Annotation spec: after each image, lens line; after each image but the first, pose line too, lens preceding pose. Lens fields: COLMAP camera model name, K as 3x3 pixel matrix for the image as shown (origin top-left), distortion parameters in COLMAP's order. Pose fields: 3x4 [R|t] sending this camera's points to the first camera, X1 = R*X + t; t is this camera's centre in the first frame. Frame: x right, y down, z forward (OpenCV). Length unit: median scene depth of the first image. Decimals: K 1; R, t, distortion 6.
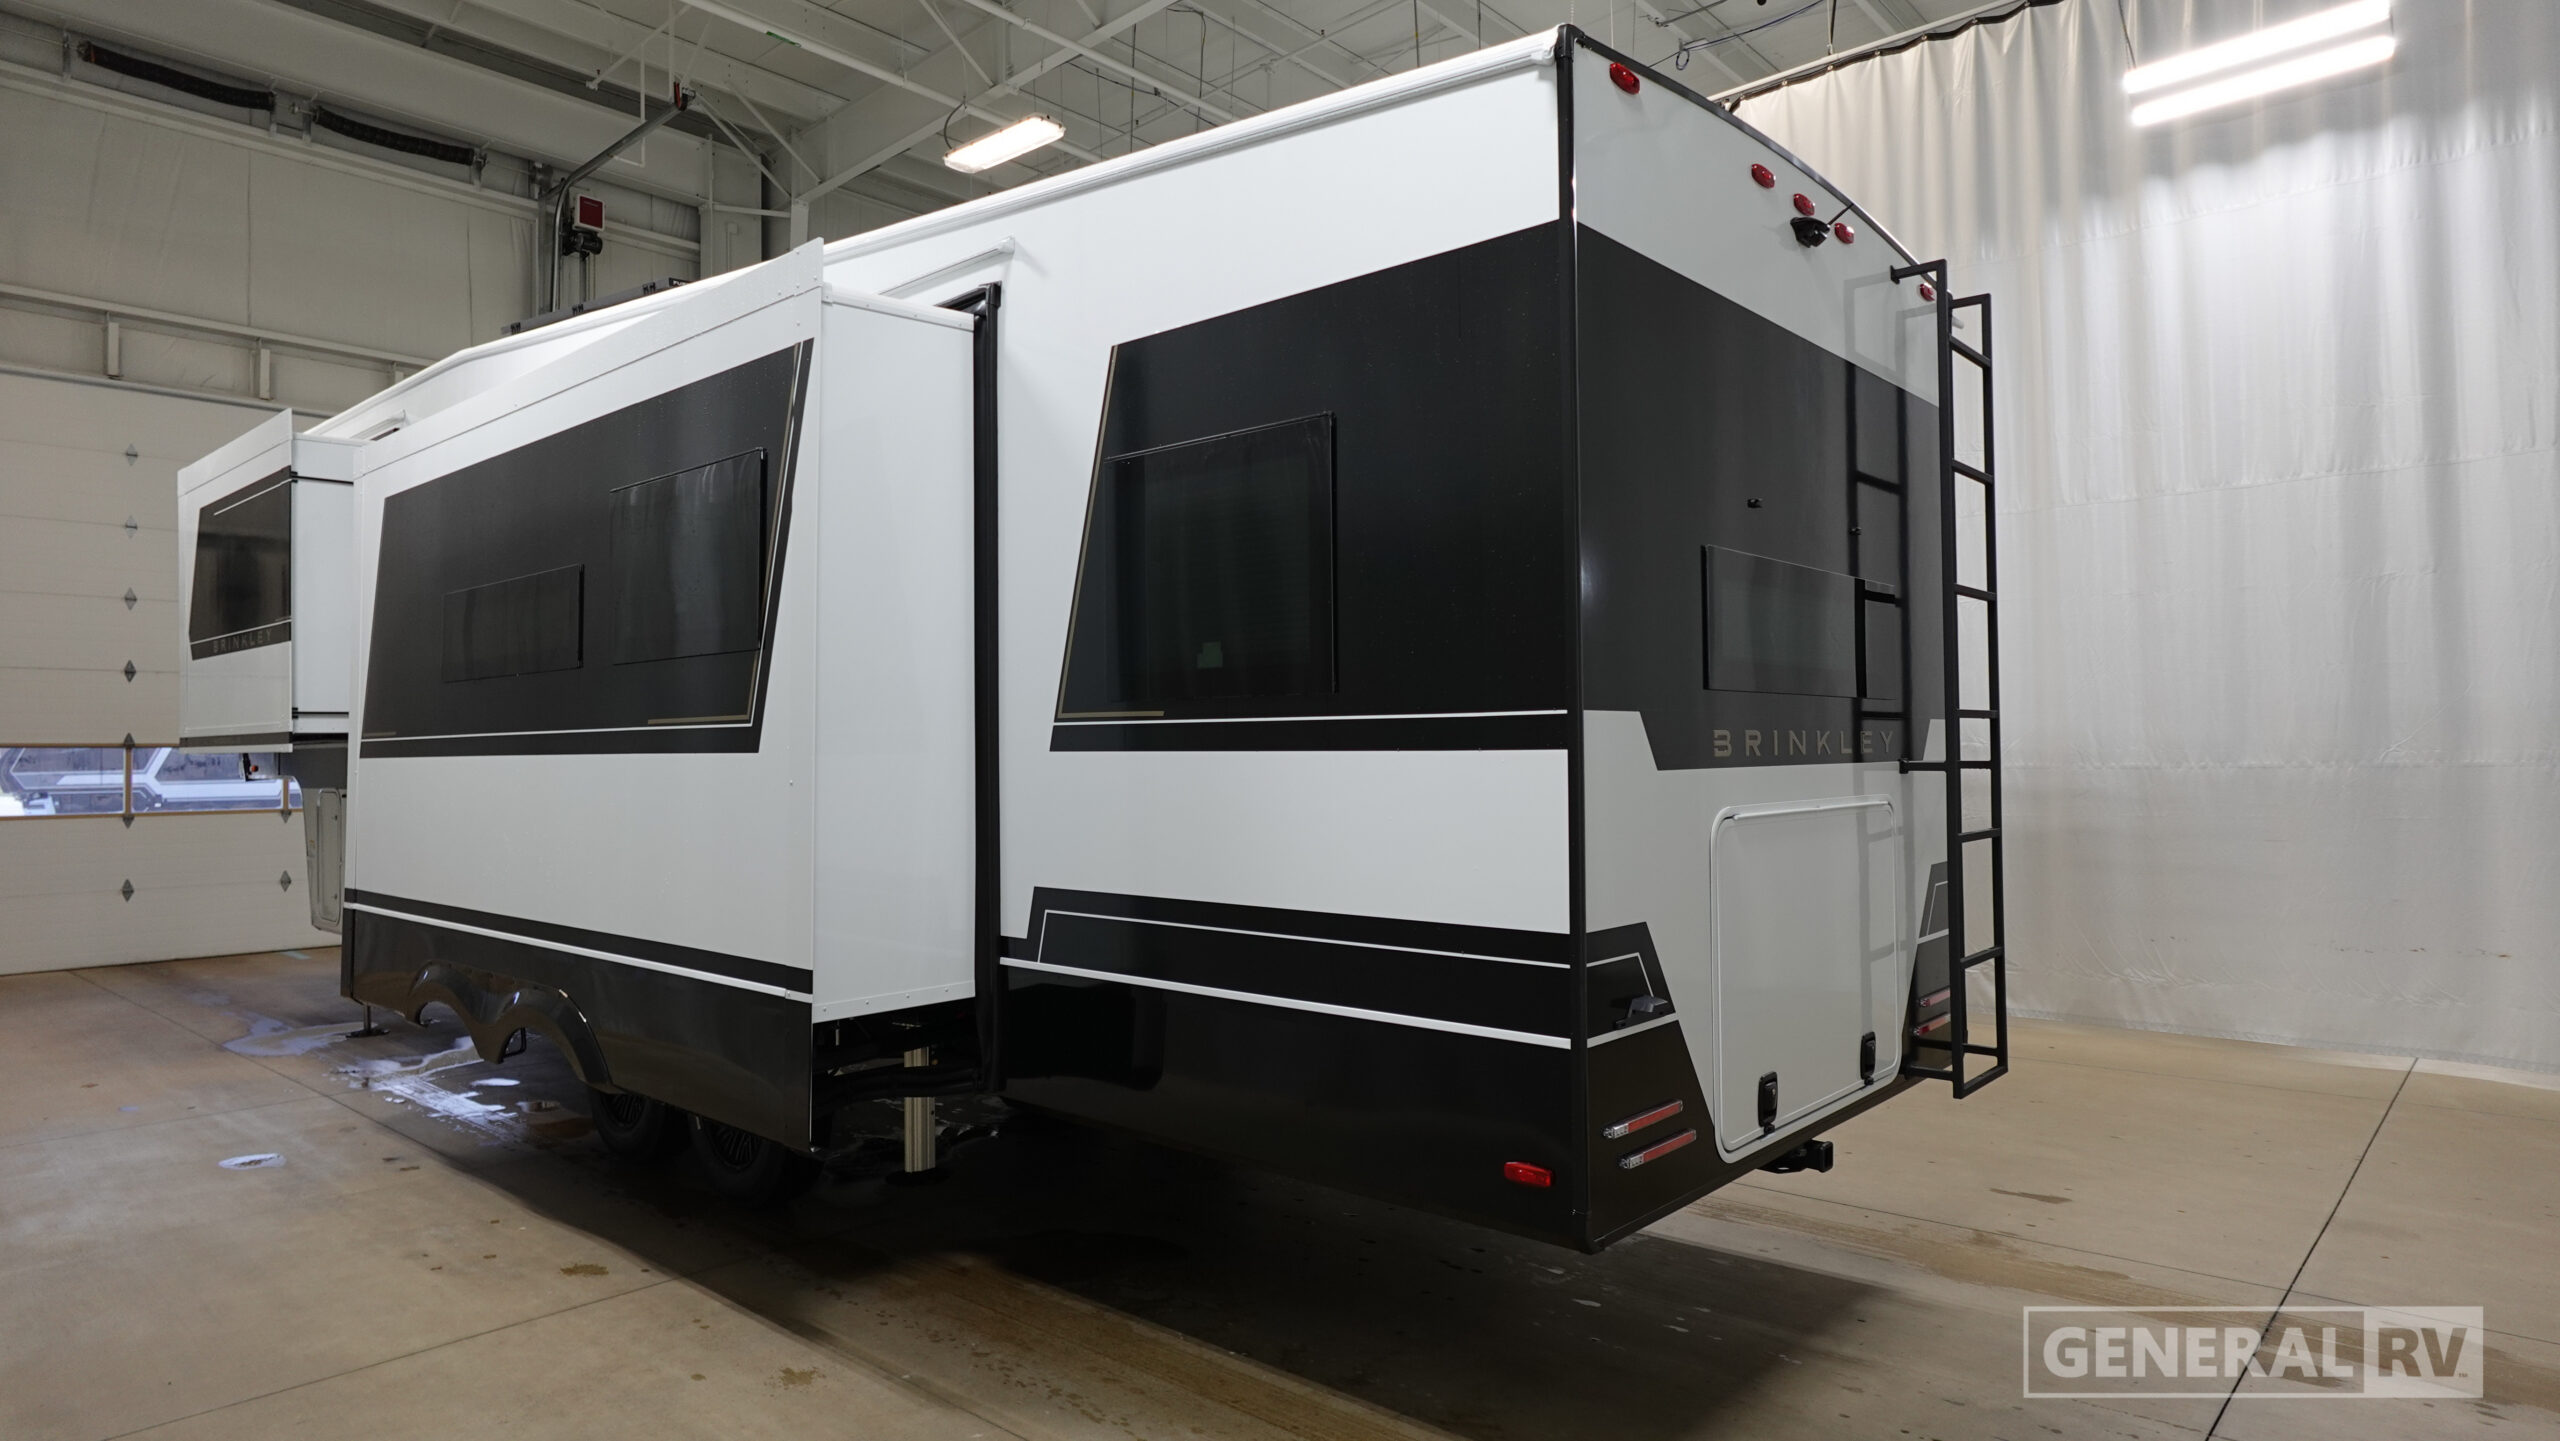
lens RADIAL K [[1445.9, 0, 1284.6], [0, 1445.9, 720.9], [0, 0, 1]] dist [-0.004368, 0.003536]
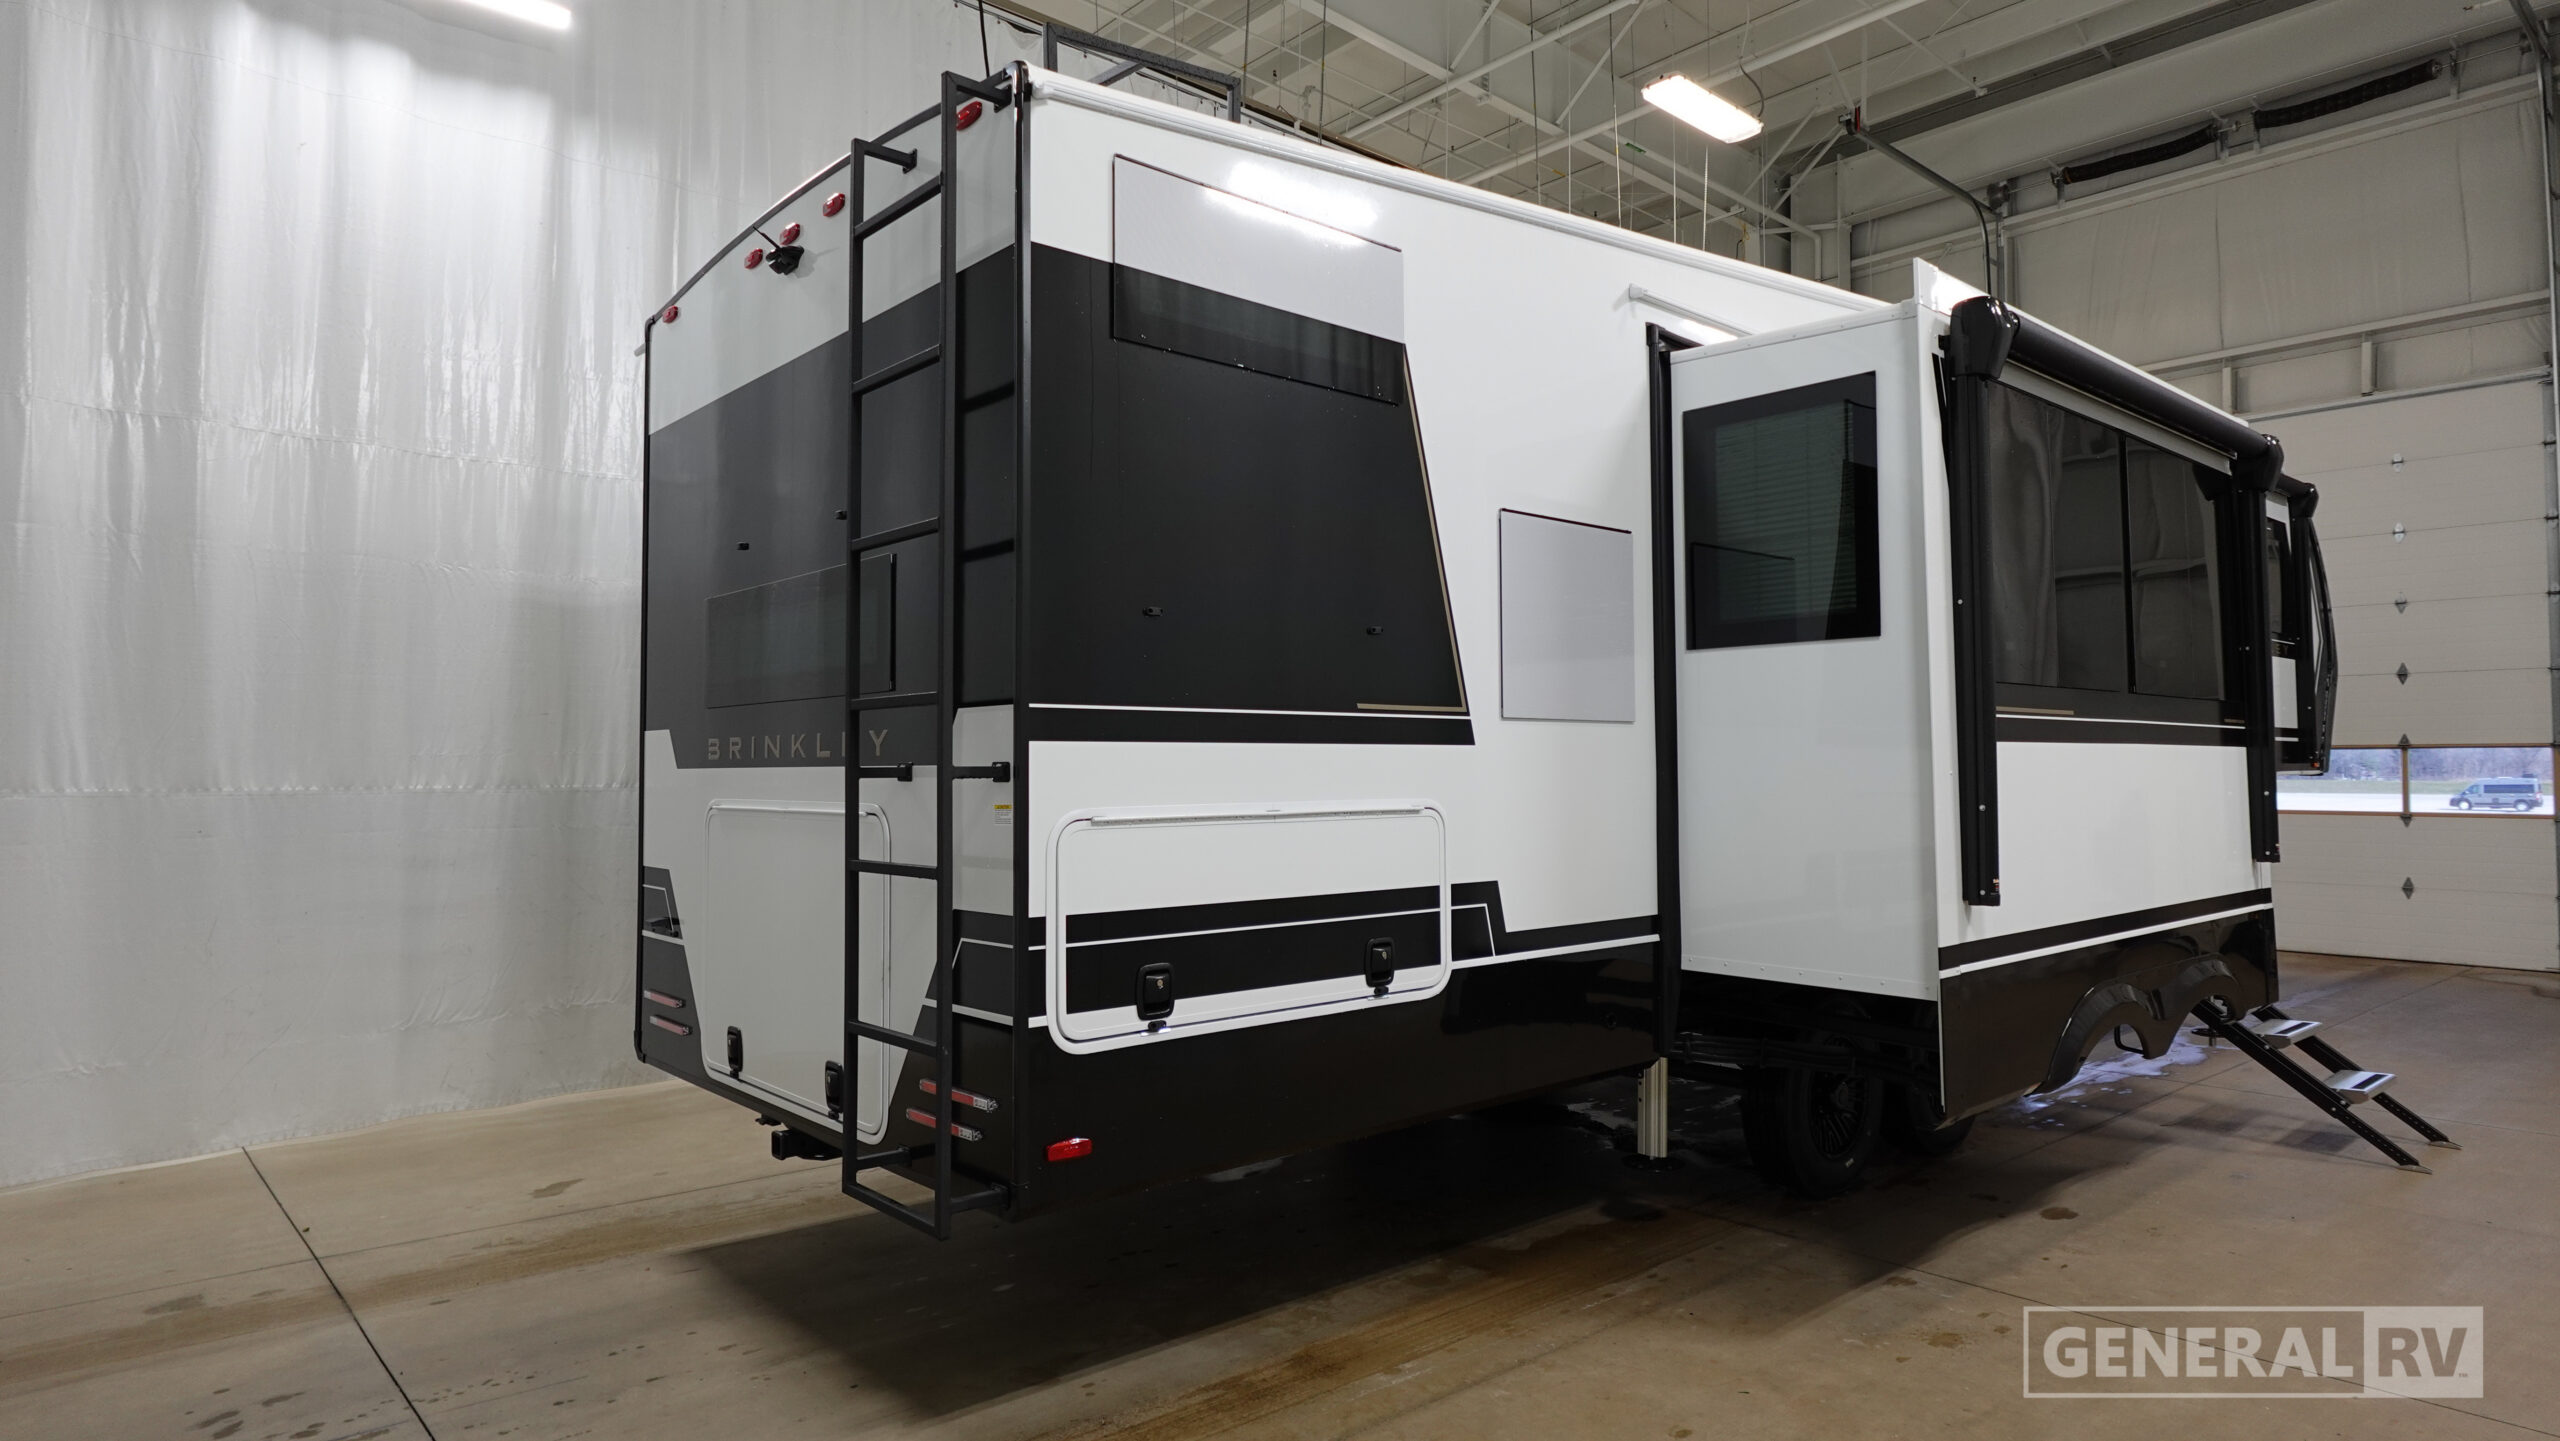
lens RADIAL K [[1445.9, 0, 1282.0], [0, 1445.9, 707.6], [0, 0, 1]] dist [-0.004368, 0.003536]
pose [[-0.114135, -0.033054, -0.992915, 0.574556], [0.024184, 0.999058, -0.036039, 0.013990], [0.993171, -0.028126, -0.113229, 0.620224]]
